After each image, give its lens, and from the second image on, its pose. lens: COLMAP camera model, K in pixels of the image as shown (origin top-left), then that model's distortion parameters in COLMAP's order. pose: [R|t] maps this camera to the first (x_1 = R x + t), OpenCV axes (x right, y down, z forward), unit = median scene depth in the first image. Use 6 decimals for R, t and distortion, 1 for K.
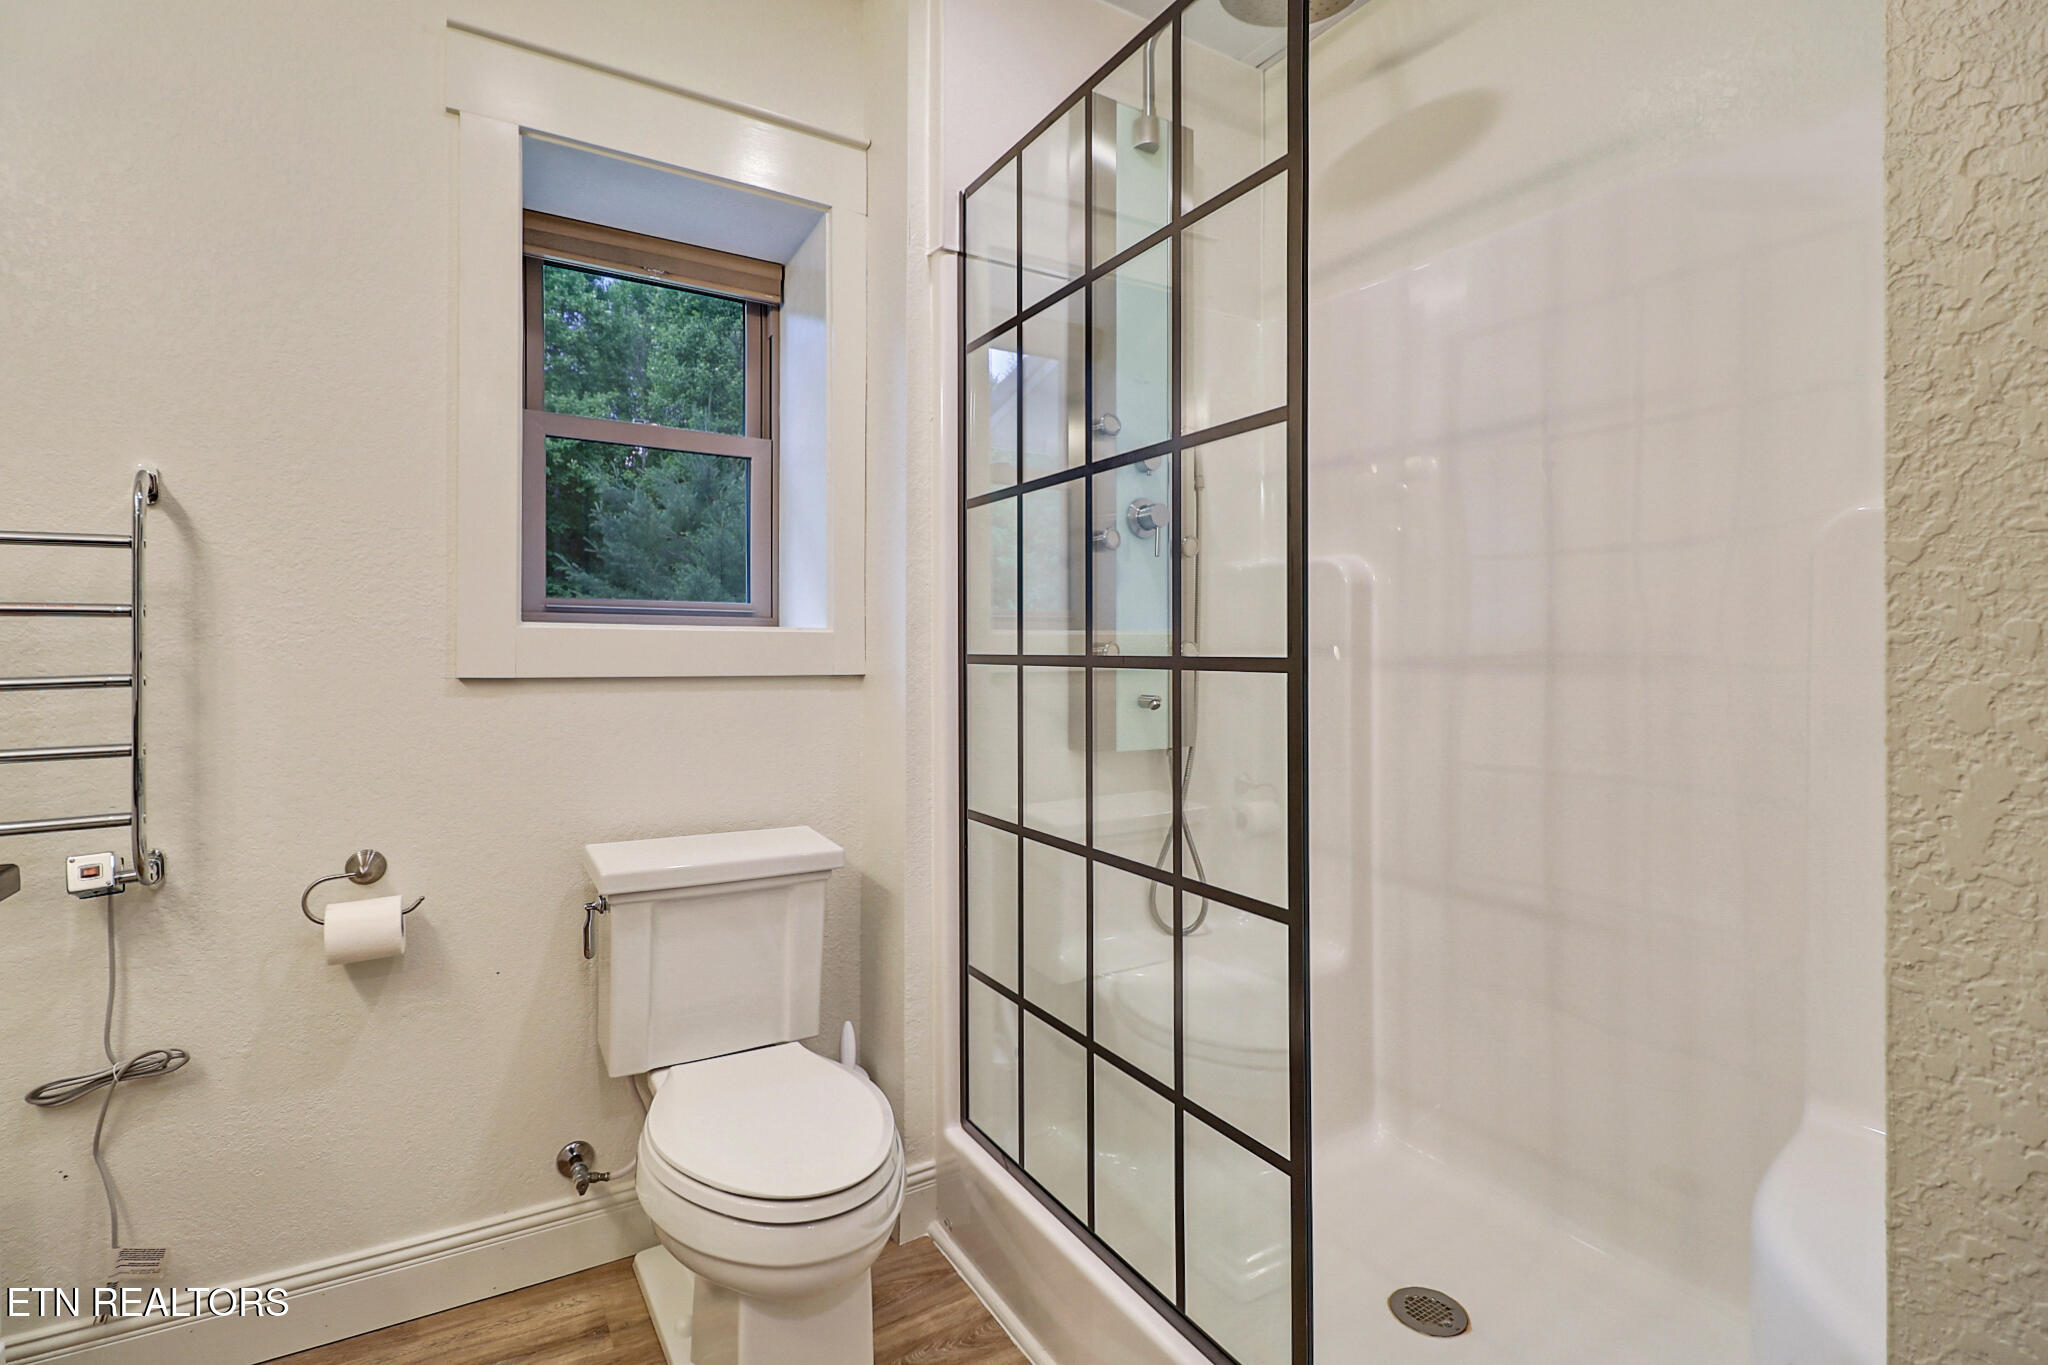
lens RADIAL K [[942.5, 0, 1015.6], [0, 942.5, 653.6], [0, 0, 1]] dist [0.001455, -0.011950]
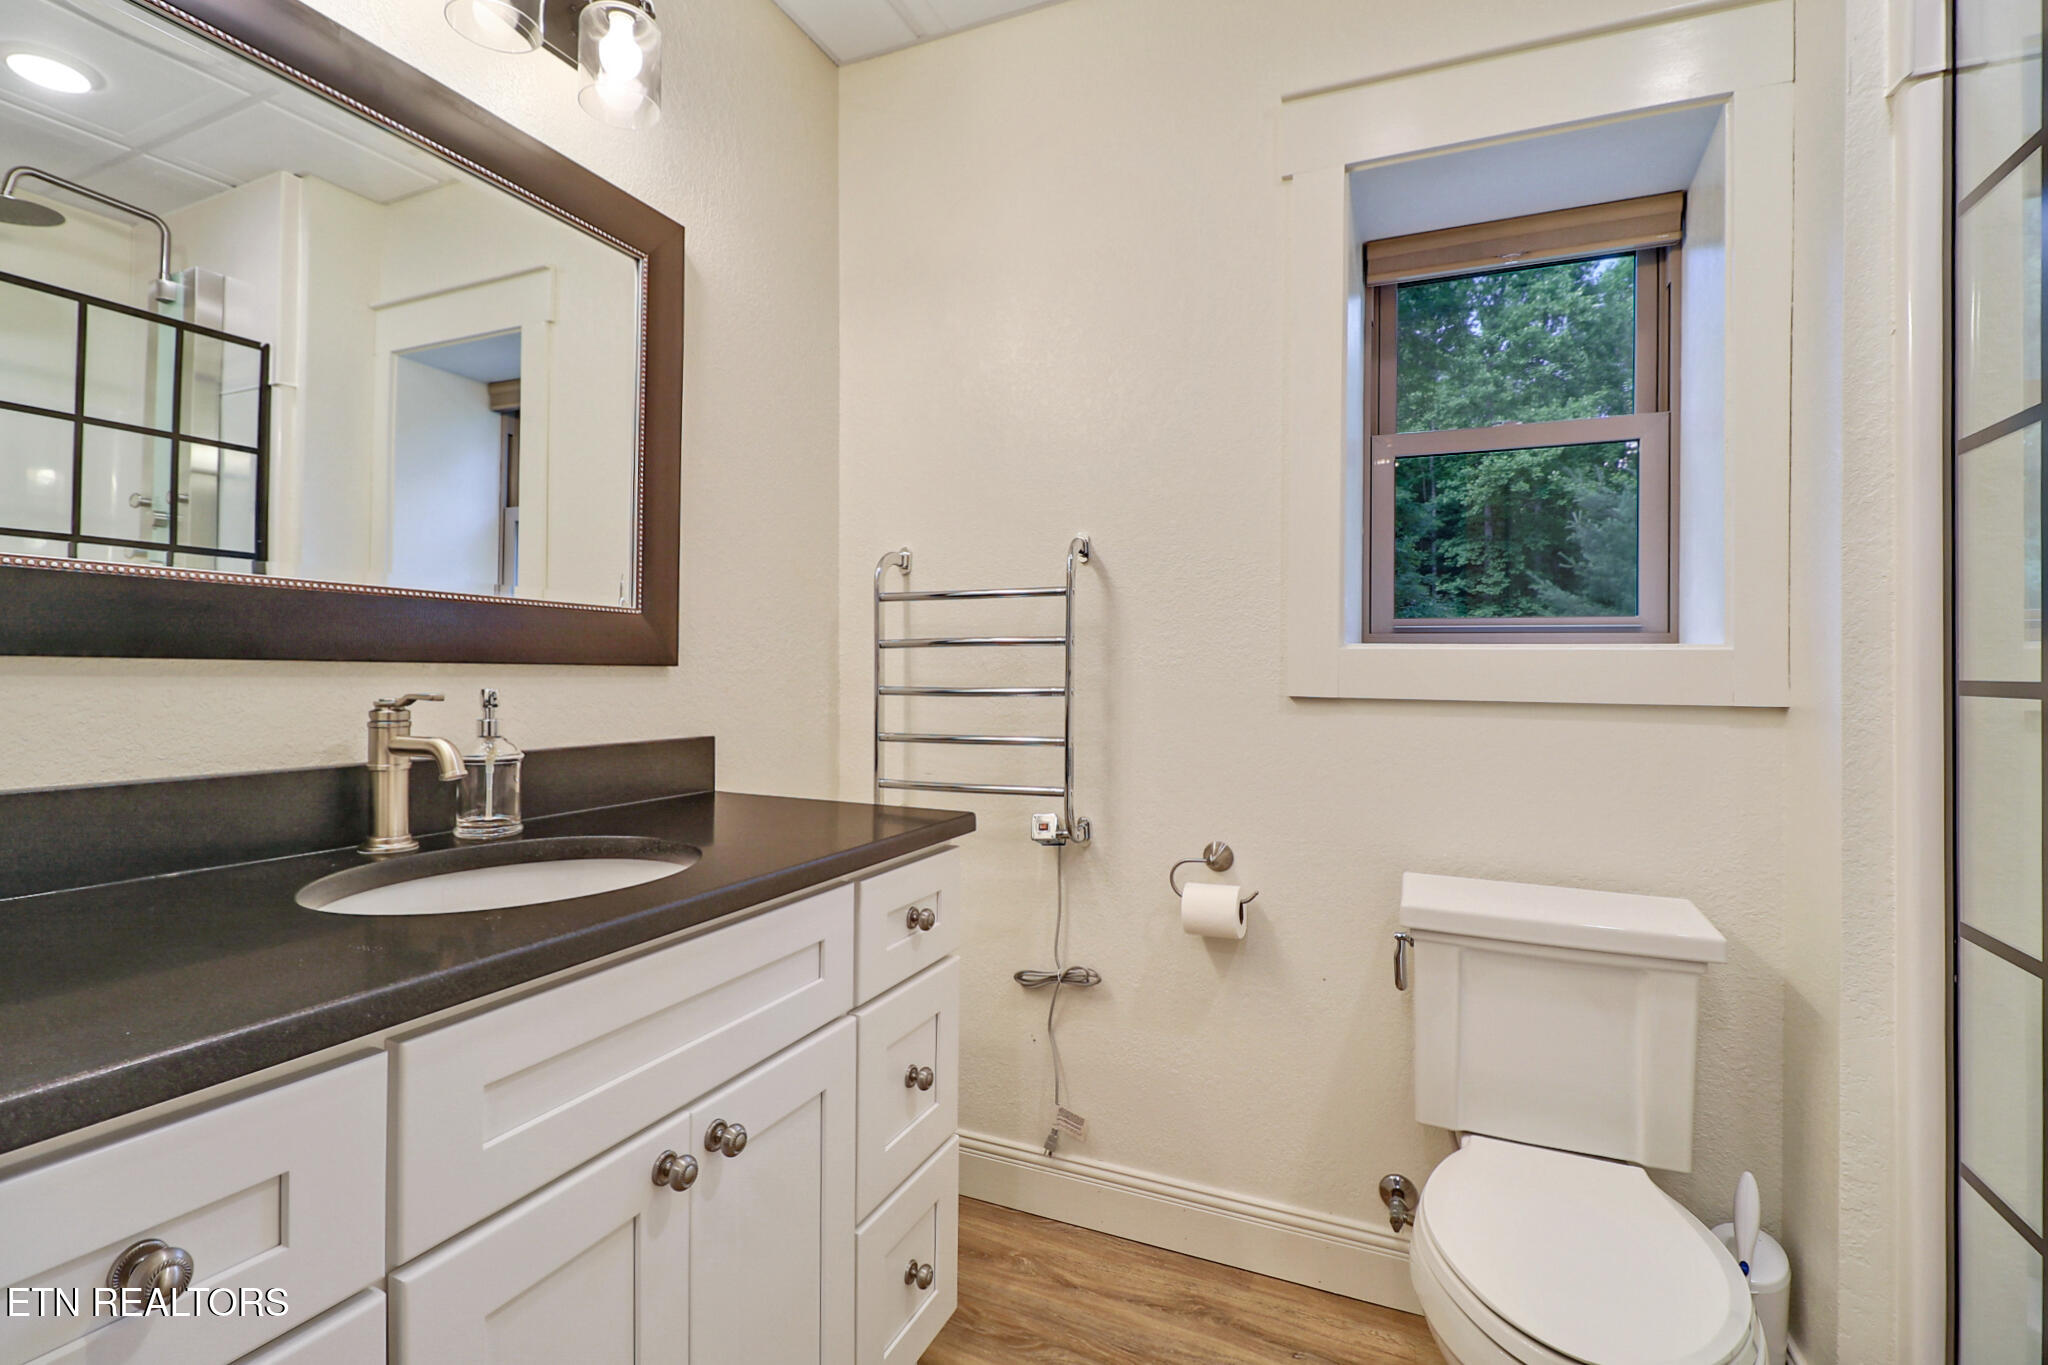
lens RADIAL K [[948.3, 0, 1019.8], [0, 948.3, 663.0], [0, 0, 1]] dist [0.010346, -0.014392]
pose [[0.567945, -0.002500, -0.823063, 0.122873], [-0.007963, 0.999932, -0.008532, -0.000752], [0.823028, 0.011400, 0.567887, 0.111179]]
